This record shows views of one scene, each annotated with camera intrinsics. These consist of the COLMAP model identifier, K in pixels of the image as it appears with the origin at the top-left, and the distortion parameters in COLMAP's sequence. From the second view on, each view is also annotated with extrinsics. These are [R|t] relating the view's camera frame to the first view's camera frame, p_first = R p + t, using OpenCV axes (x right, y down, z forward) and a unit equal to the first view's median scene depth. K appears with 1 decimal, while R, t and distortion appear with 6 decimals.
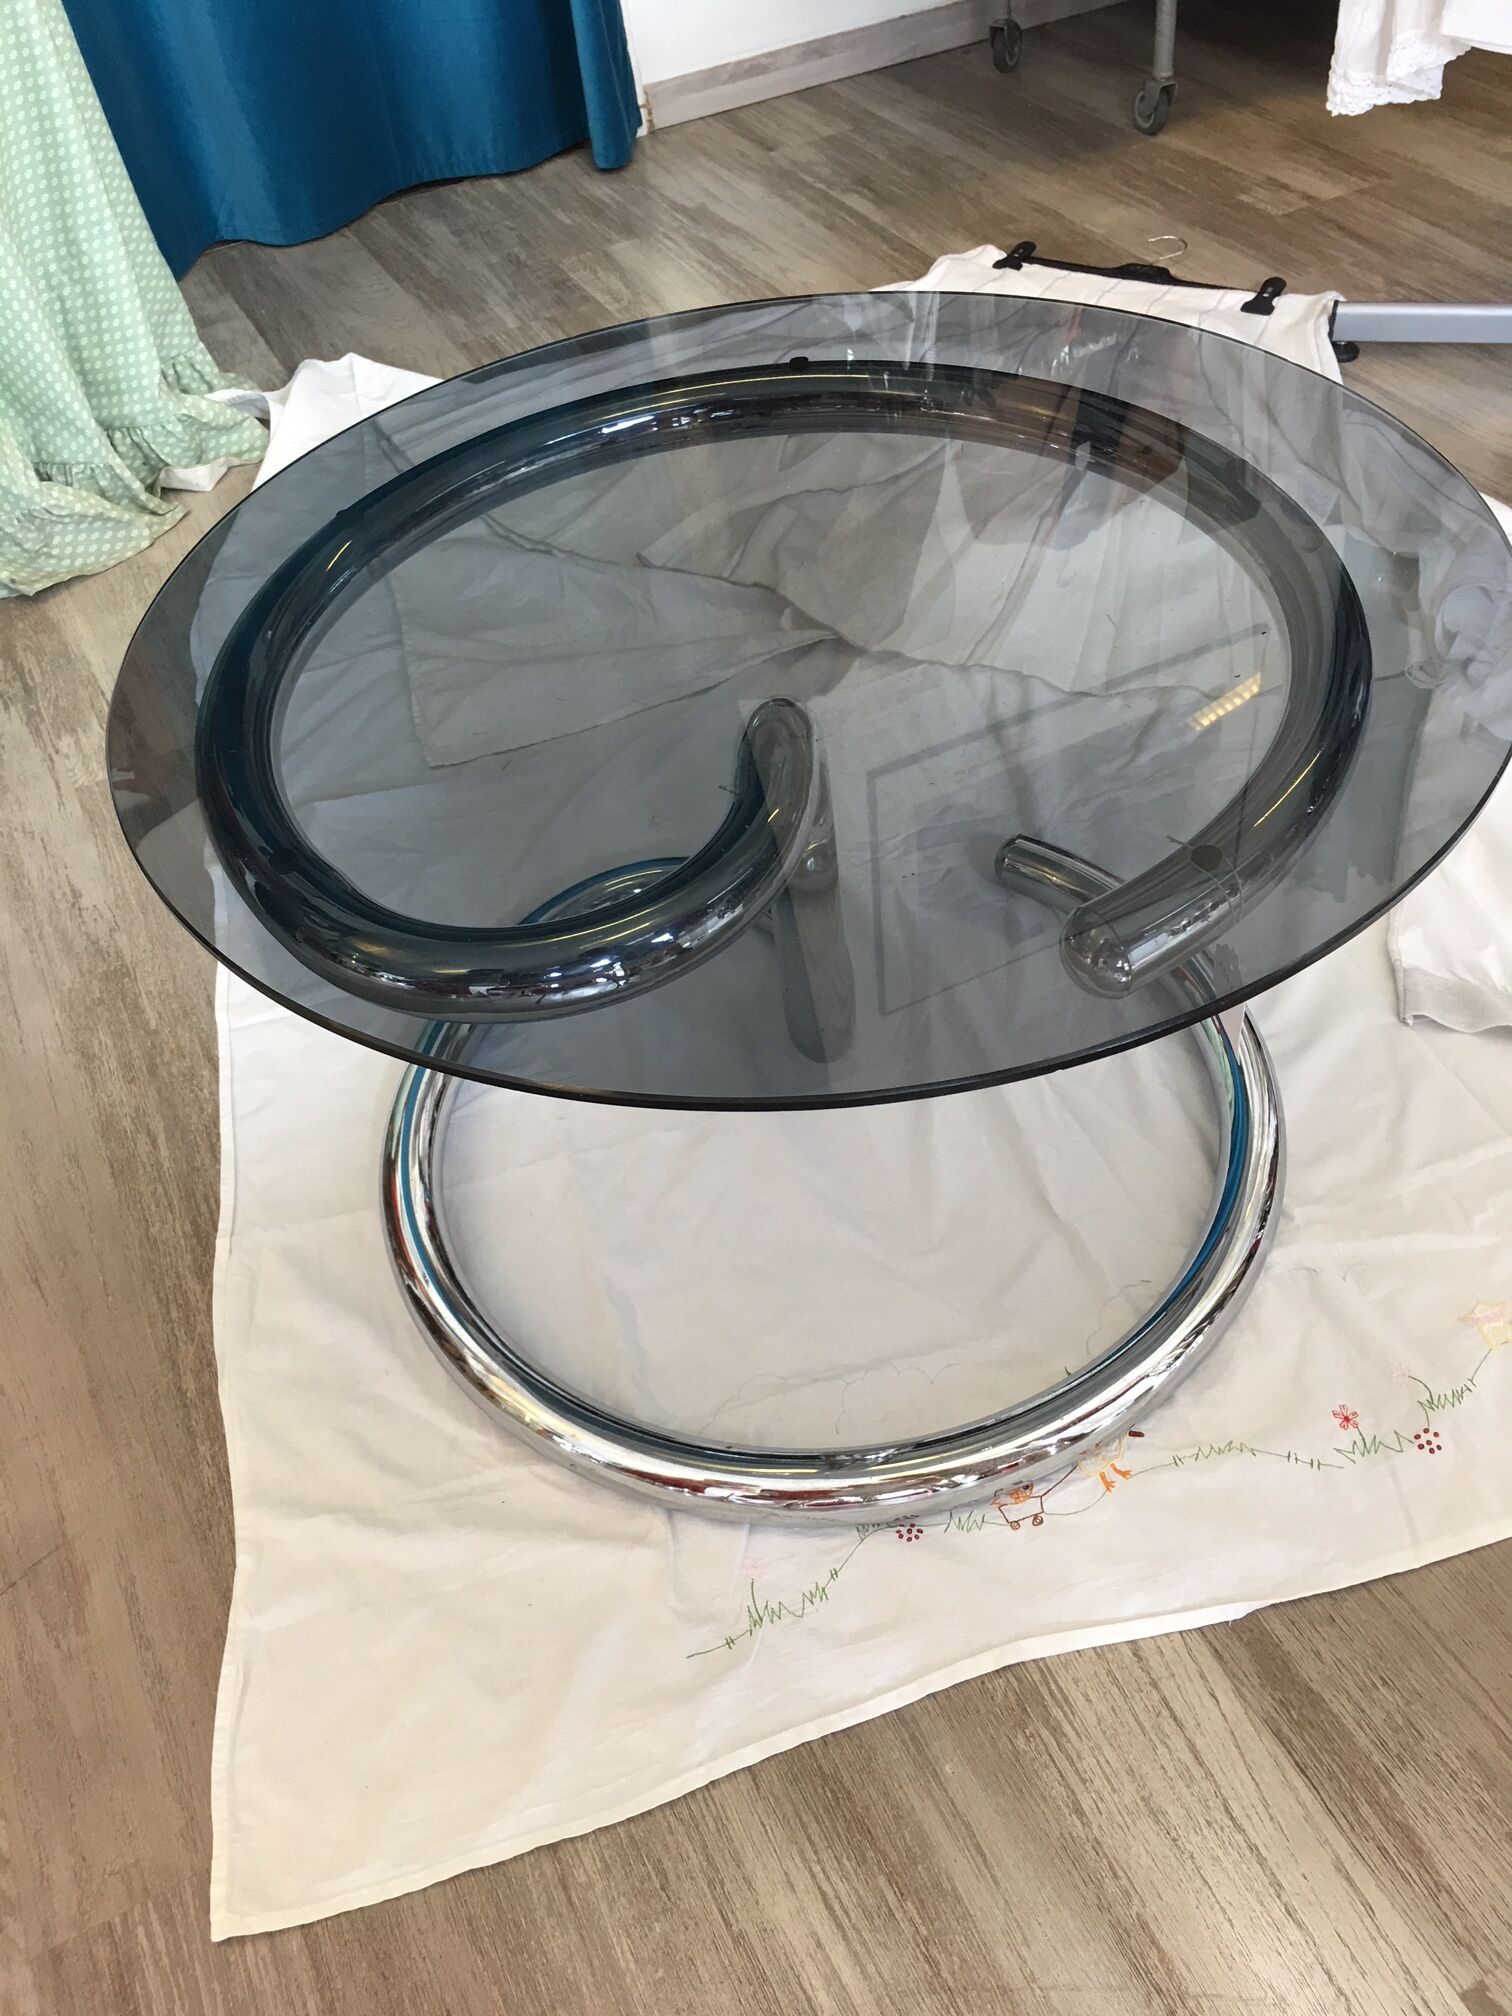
lens RADIAL K [[1700.1, 0, 756.0], [0, 1700.1, 970.7], [0, 0, 1]] dist [0.077438, -0.112783]
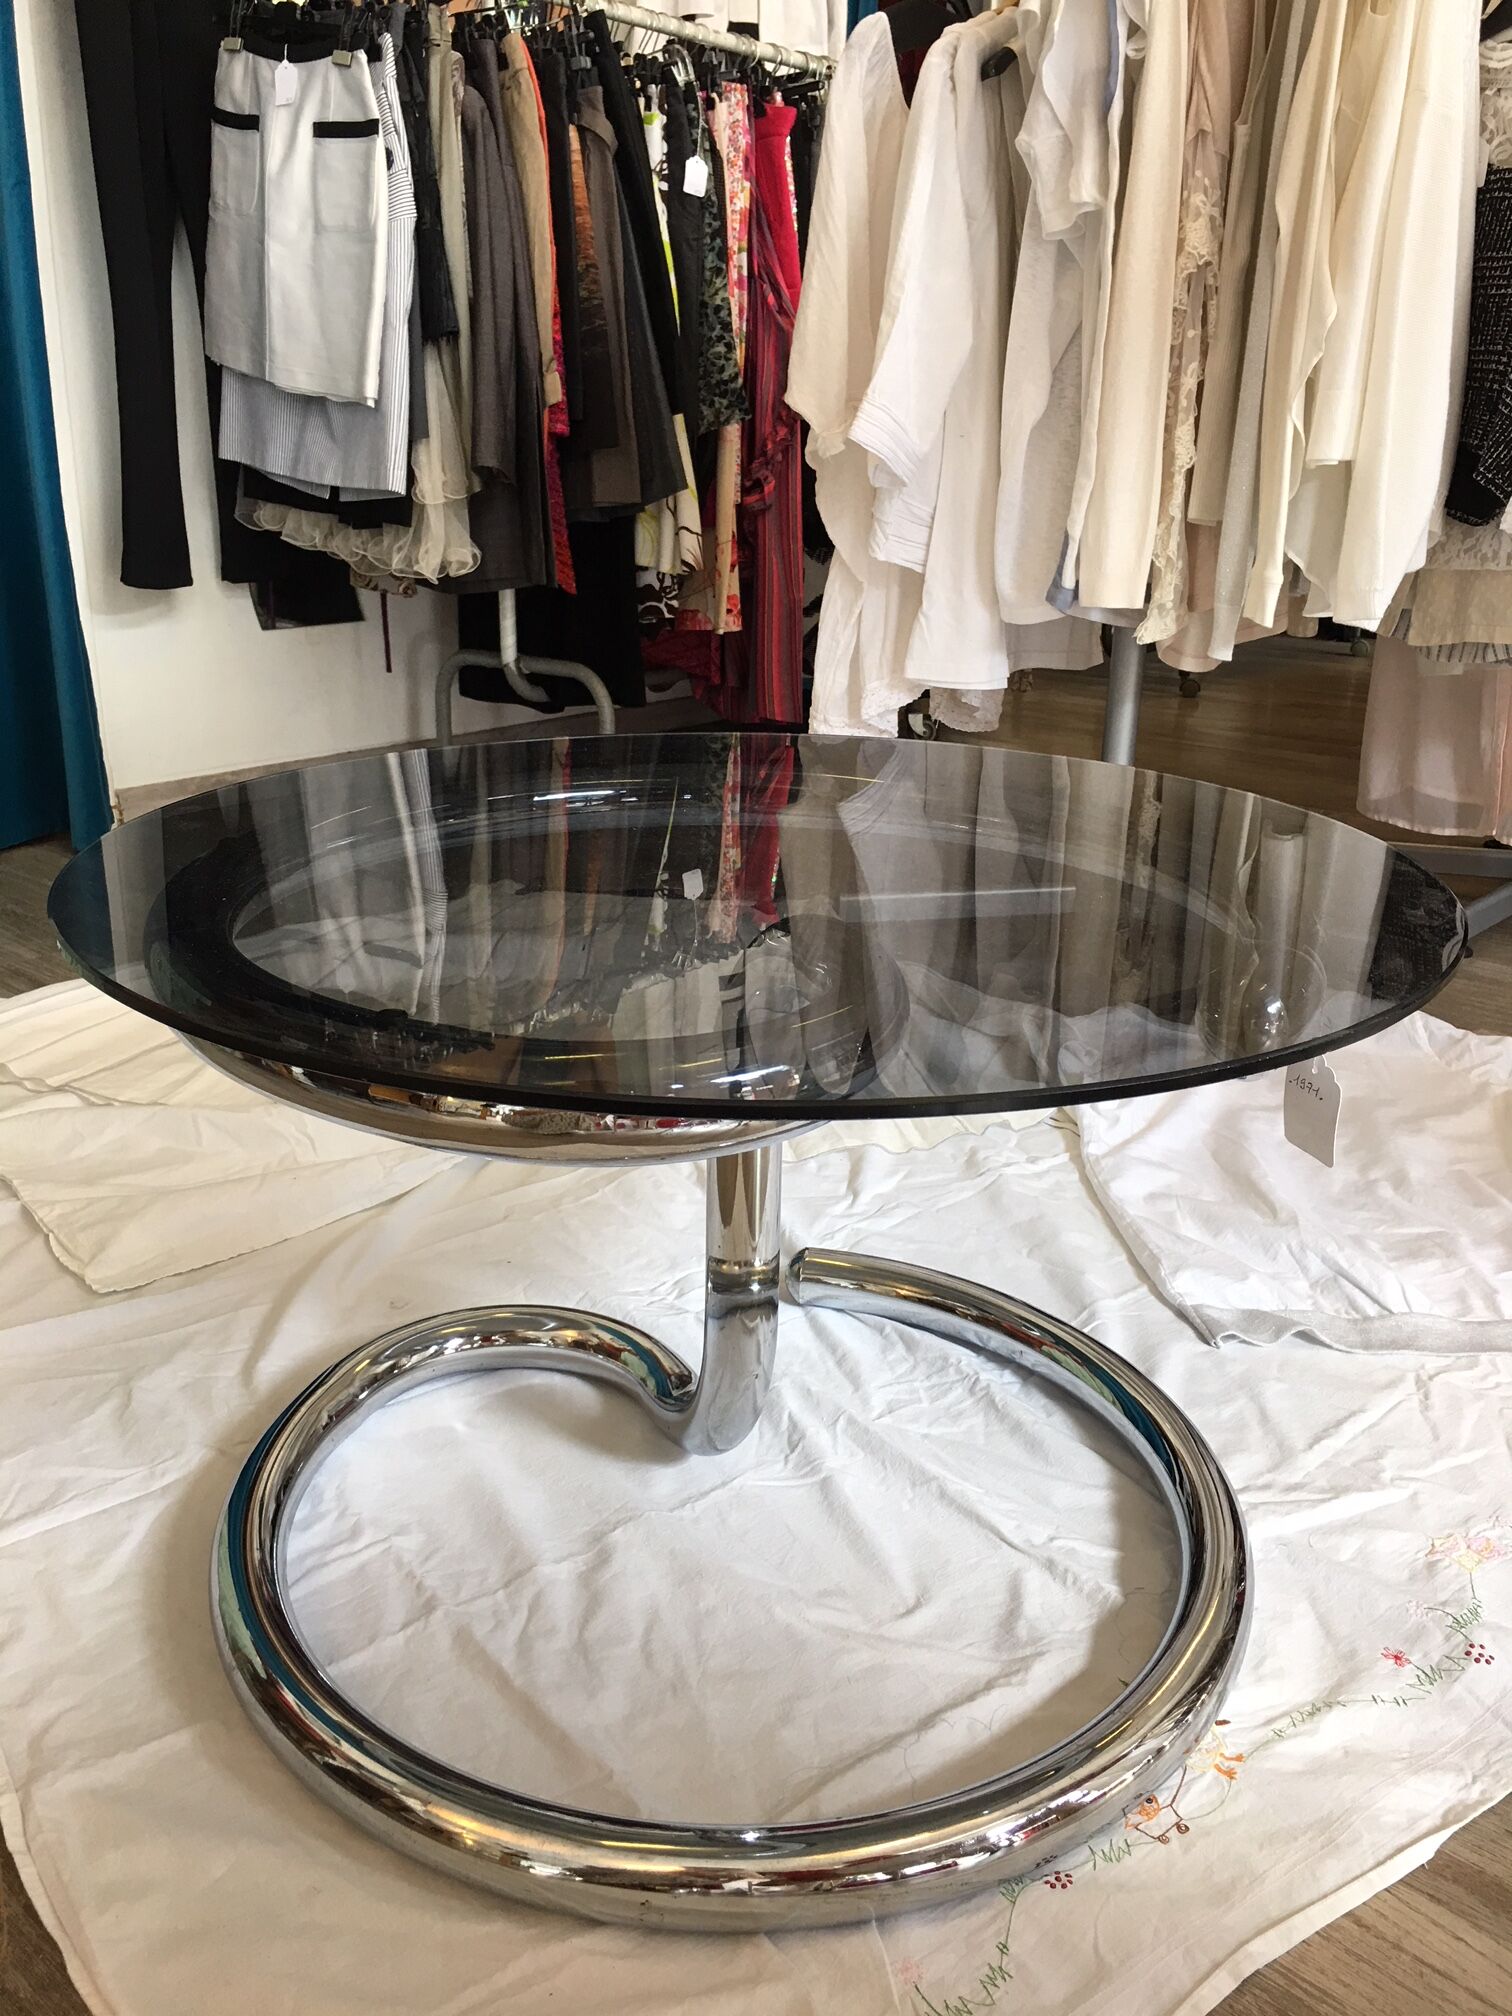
lens RADIAL K [[1700.1, 0, 746.5], [0, 1700.1, 998.1], [0, 0, 1]] dist [0.077438, -0.112783]
pose [[0.915609, -0.022614, 0.401433, -0.370596], [0.197432, 0.895045, -0.399893, 0.248546], [-0.350258, 0.445401, 0.823976, 0.177796]]
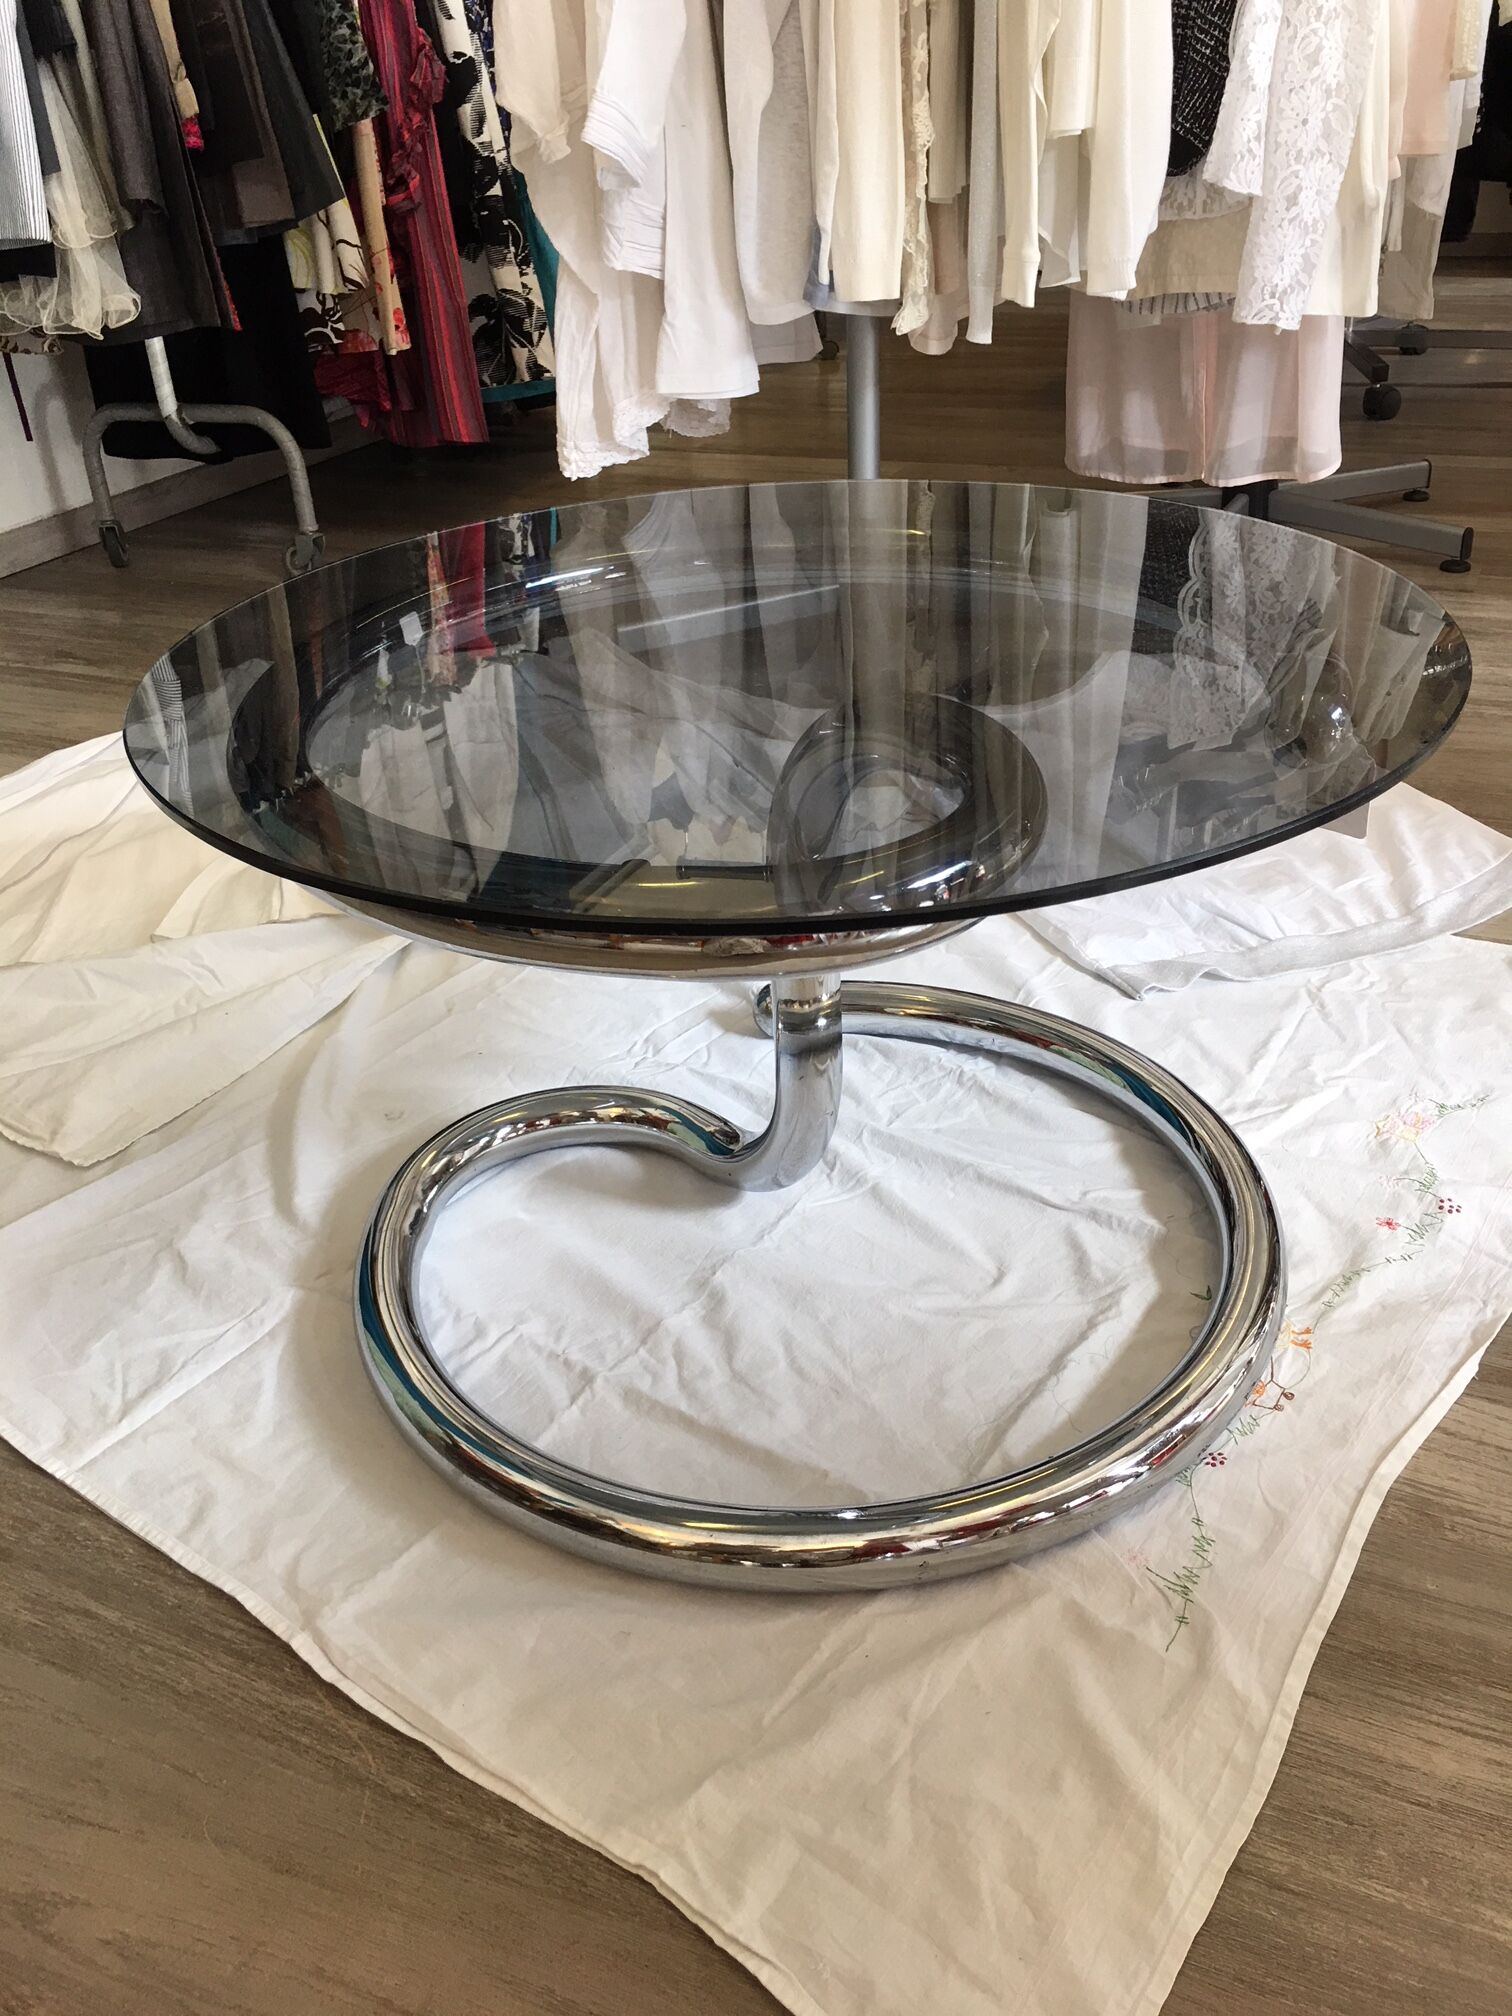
lens RADIAL K [[1700.1, 0, 761.6], [0, 1700.1, 997.9], [0, 0, 1]] dist [0.077438, -0.112783]
pose [[0.777412, -0.262464, 0.571614, -0.616622], [0.423215, 0.890568, -0.166669, 0.141706], [-0.465317, 0.371486, 0.803417, 0.215954]]
